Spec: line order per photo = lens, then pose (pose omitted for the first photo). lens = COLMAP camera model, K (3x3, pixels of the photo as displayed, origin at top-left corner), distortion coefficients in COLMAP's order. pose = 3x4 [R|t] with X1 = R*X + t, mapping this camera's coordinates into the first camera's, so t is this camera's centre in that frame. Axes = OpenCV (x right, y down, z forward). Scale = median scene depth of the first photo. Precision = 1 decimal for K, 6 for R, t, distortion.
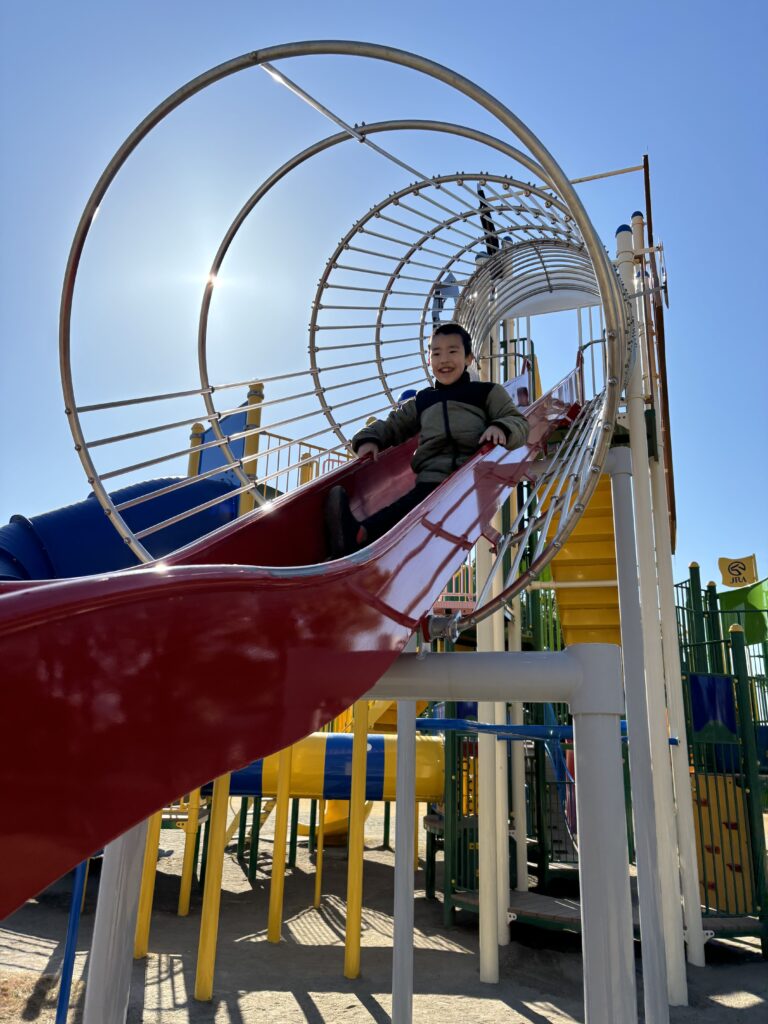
lens RADIAL K [[699.5, 0, 366.7], [0, 699.5, 521.3], [0, 0, 1]] dist [0.008524, 0.000562]
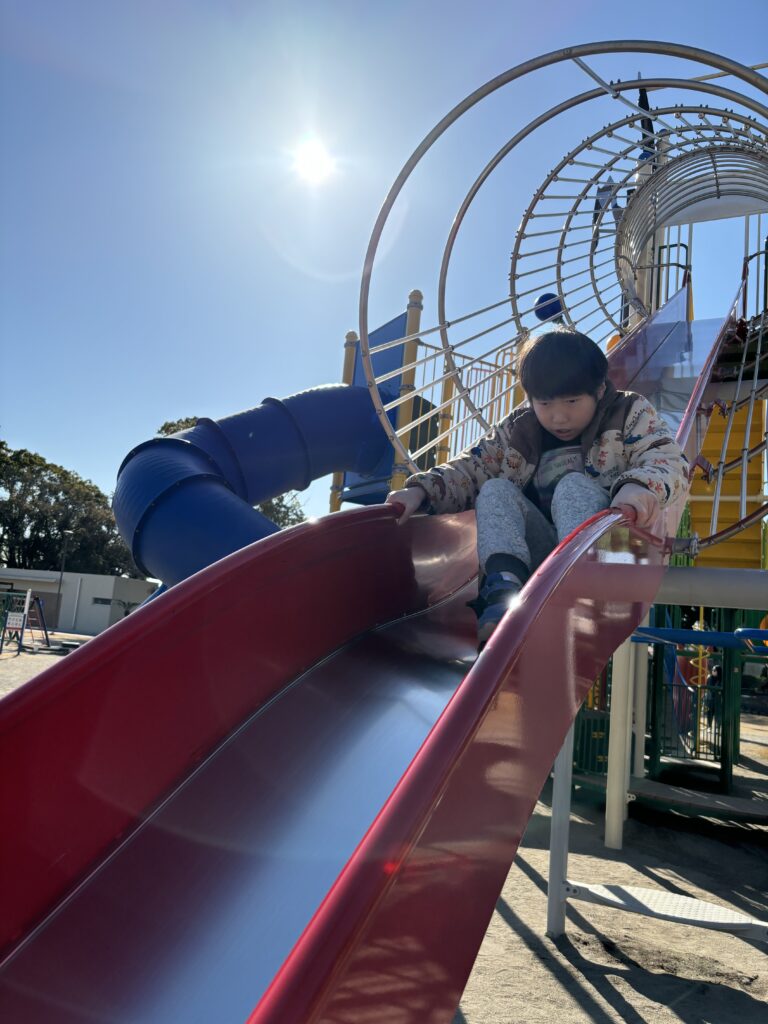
lens RADIAL K [[711.2, 0, 368.5], [0, 711.2, 506.6], [0, 0, 1]] dist [0.009270, -0.002623]
pose [[0.992925, 0.044562, -0.110066, -0.105807], [-0.030179, 0.991179, 0.129046, -0.020203], [0.114846, -0.124811, 0.985511, -0.094906]]
